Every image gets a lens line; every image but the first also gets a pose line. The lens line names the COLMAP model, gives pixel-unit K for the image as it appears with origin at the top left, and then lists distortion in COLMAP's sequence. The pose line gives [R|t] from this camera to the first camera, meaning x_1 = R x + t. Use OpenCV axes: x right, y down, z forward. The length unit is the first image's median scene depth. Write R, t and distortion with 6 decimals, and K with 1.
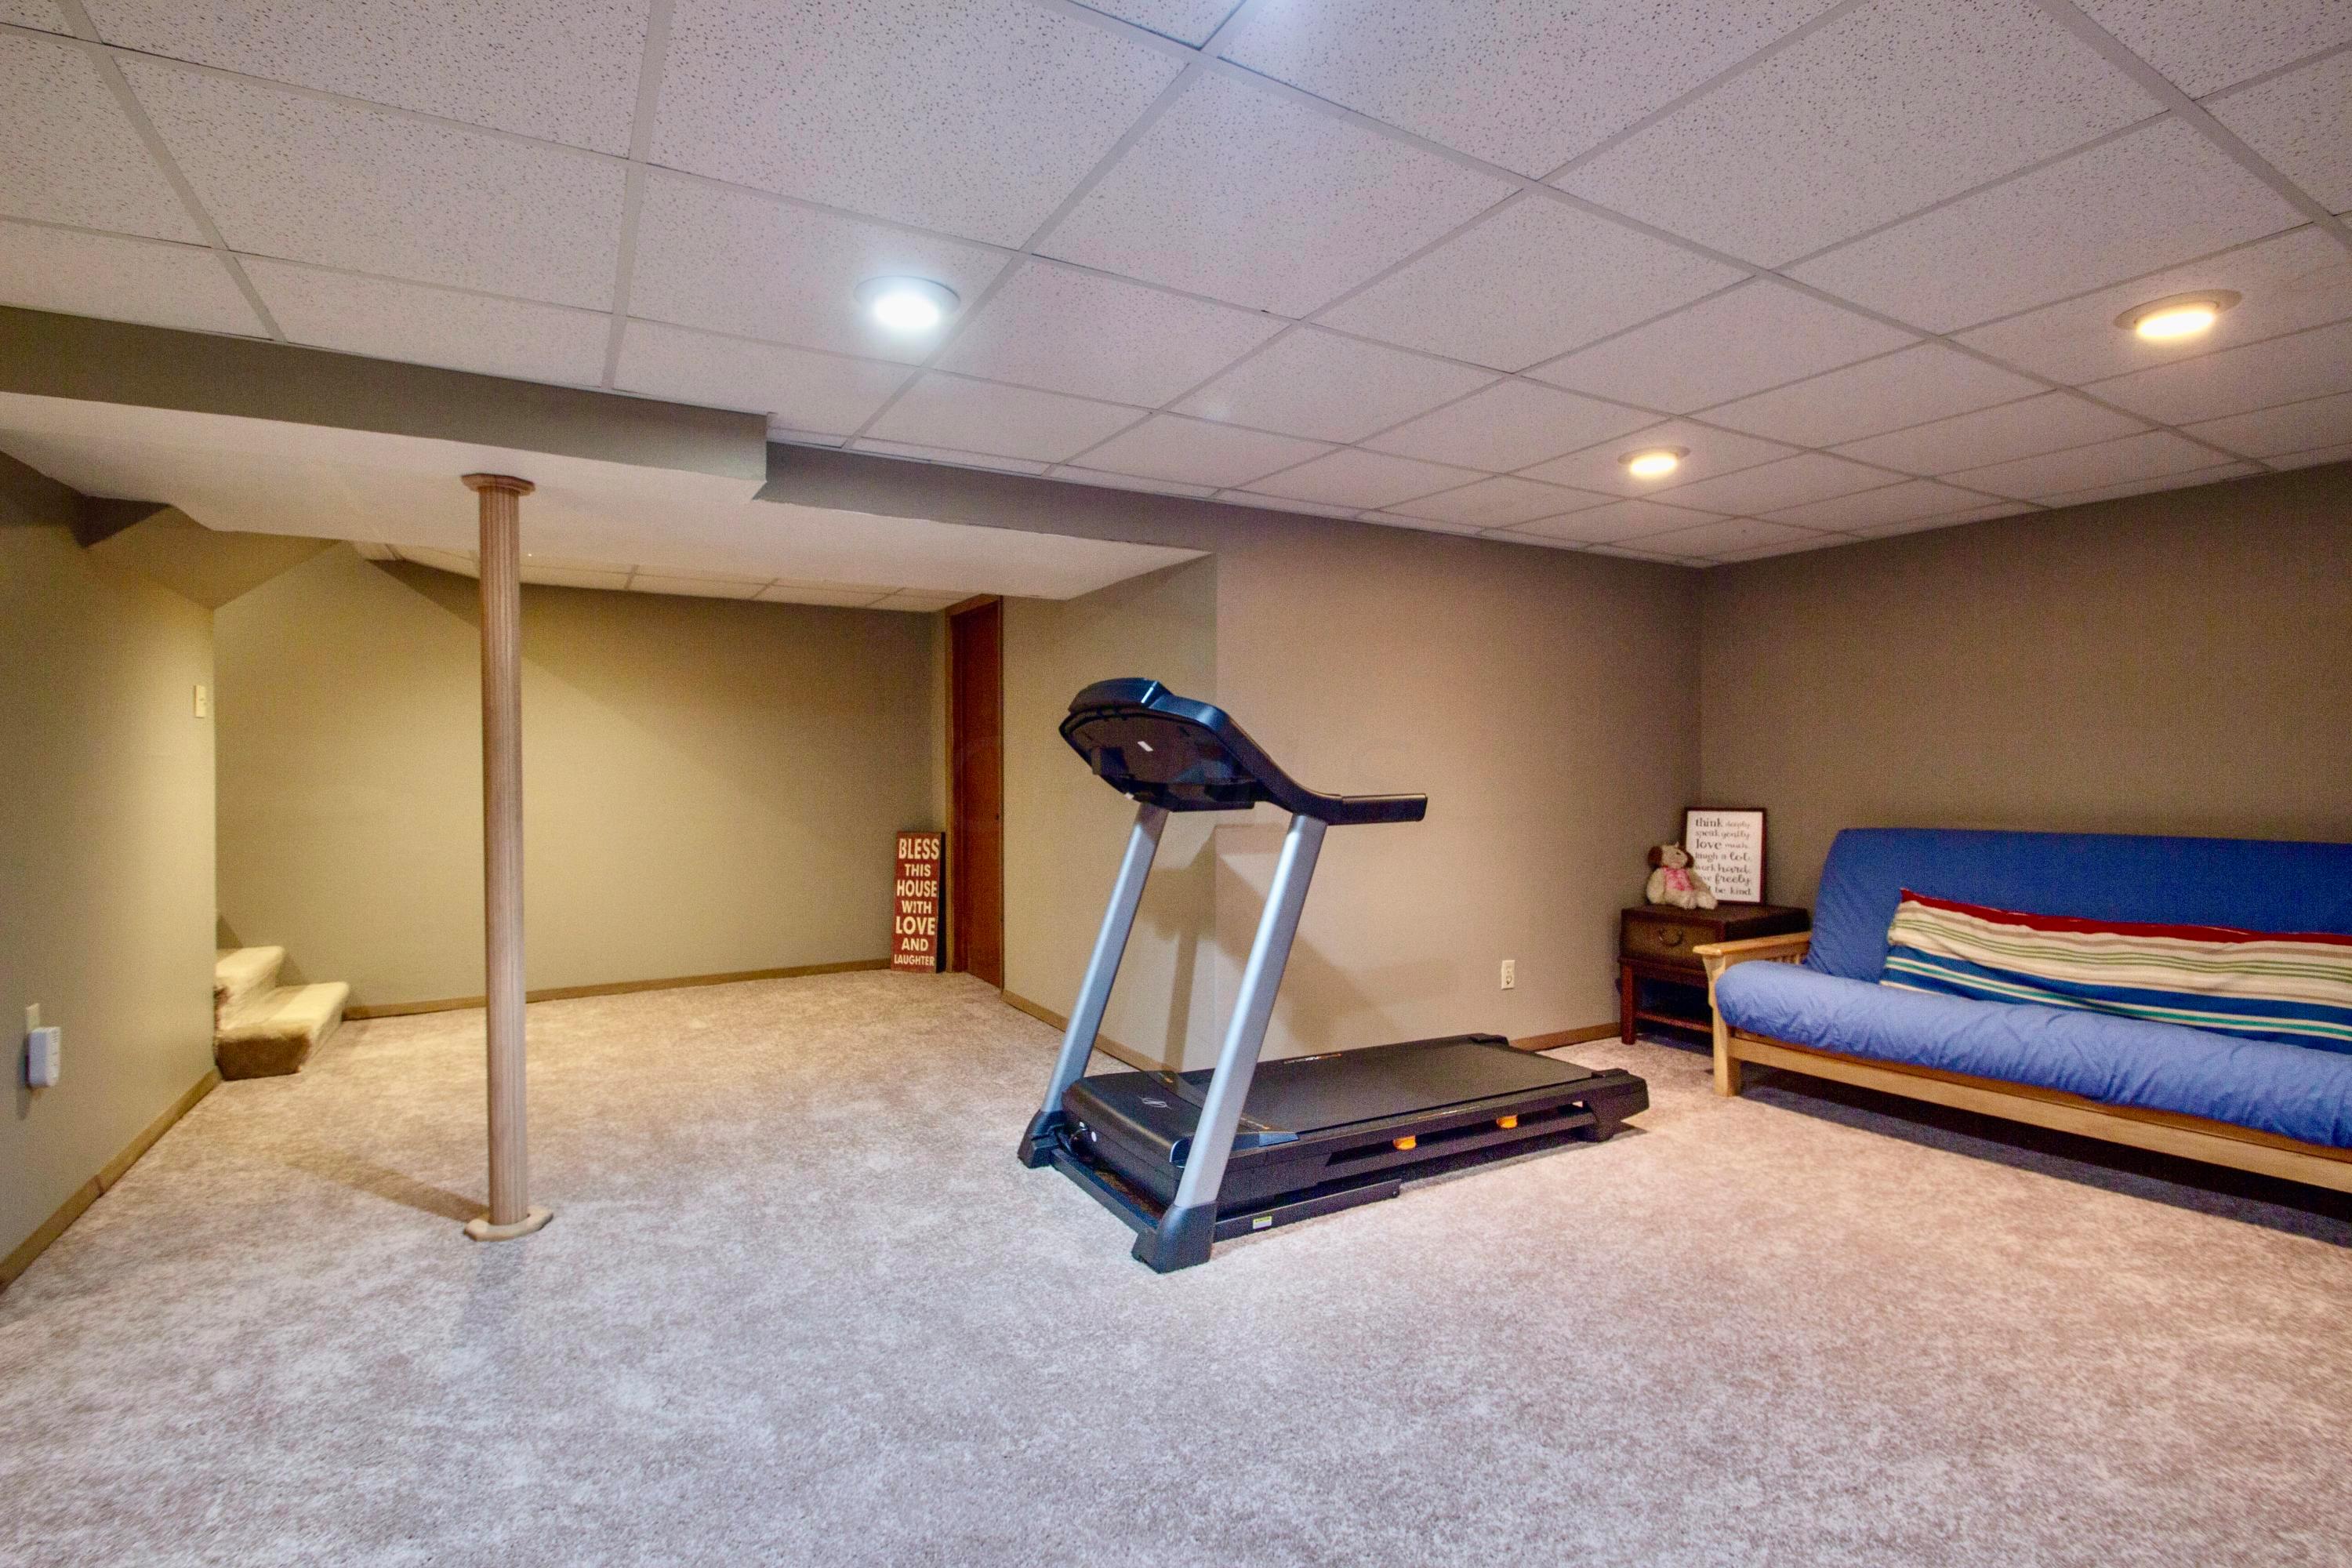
lens RADIAL K [[1089.2, 0, 1176.0], [0, 1089.2, 784.0], [0, 0, 1]] dist [-0.001171, -0.000325]
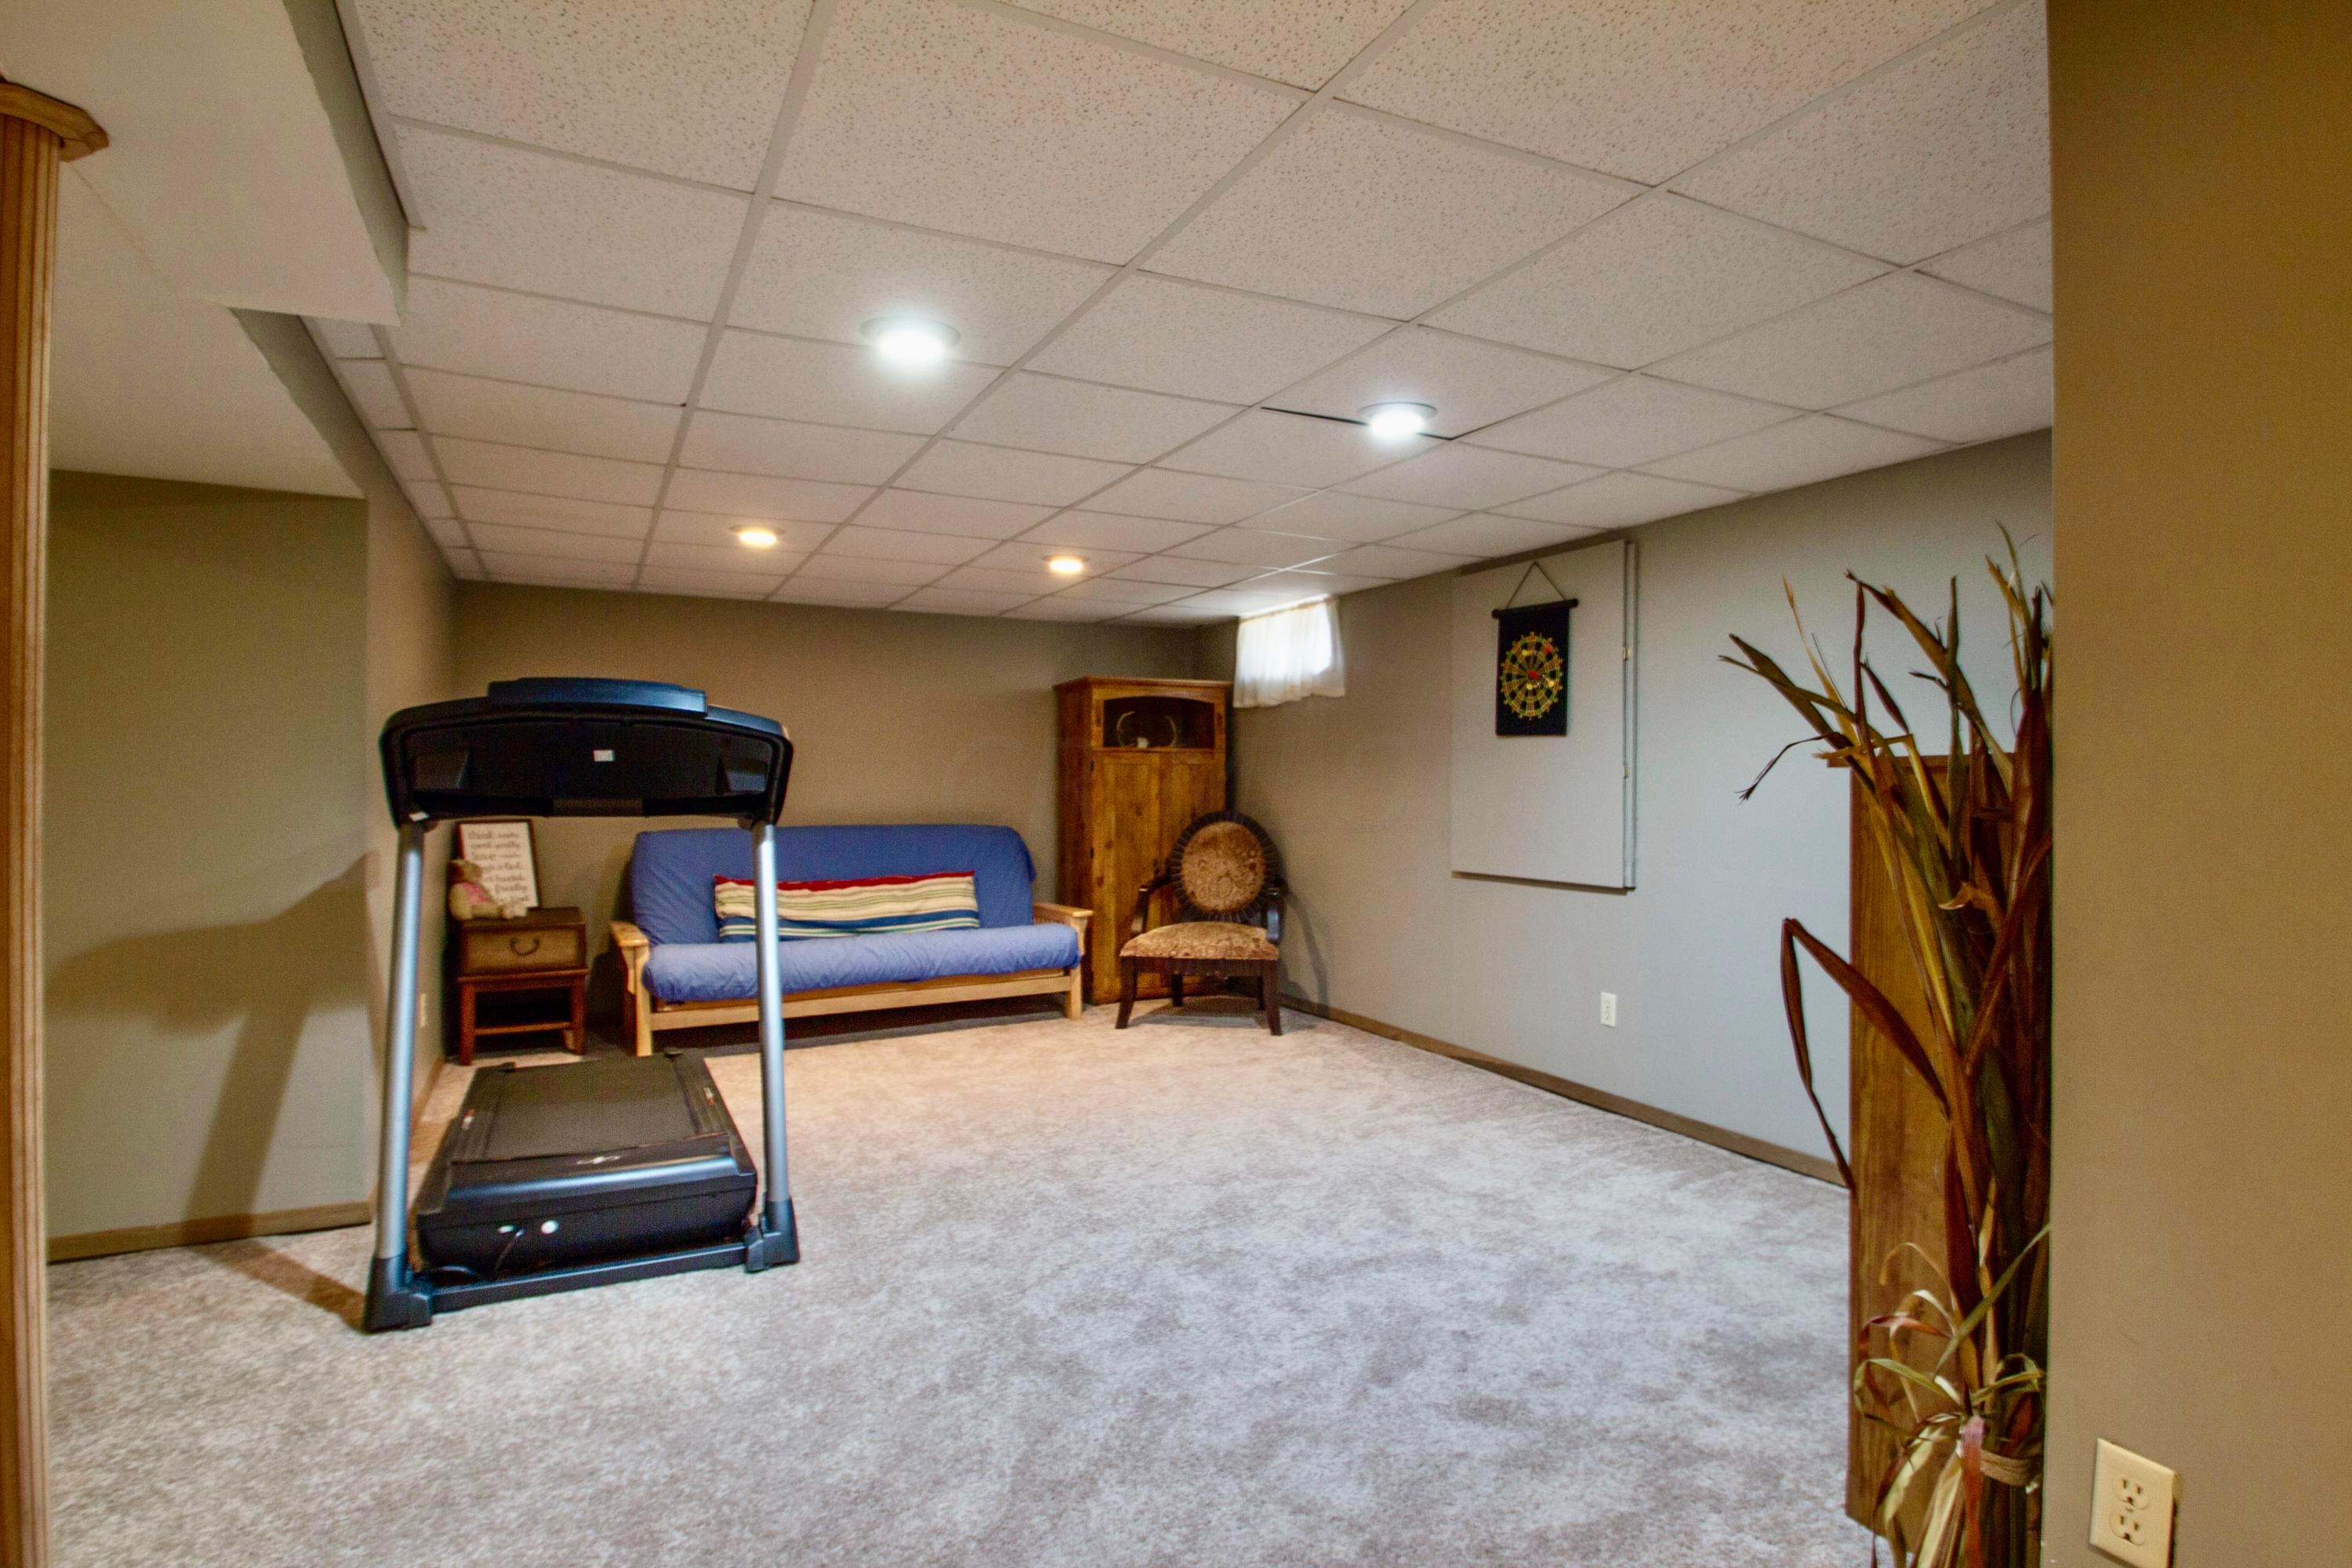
lens RADIAL K [[1221.4, 0, 1176.0], [0, 1221.4, 784.0], [0, 0, 1]] dist [0.001578, 0.000264]
pose [[0.048843, 0.004332, 0.998797, -0.822034], [0.009460, 0.999944, -0.004799, -0.000197], [-0.998762, 0.009683, 0.048799, 0.405957]]
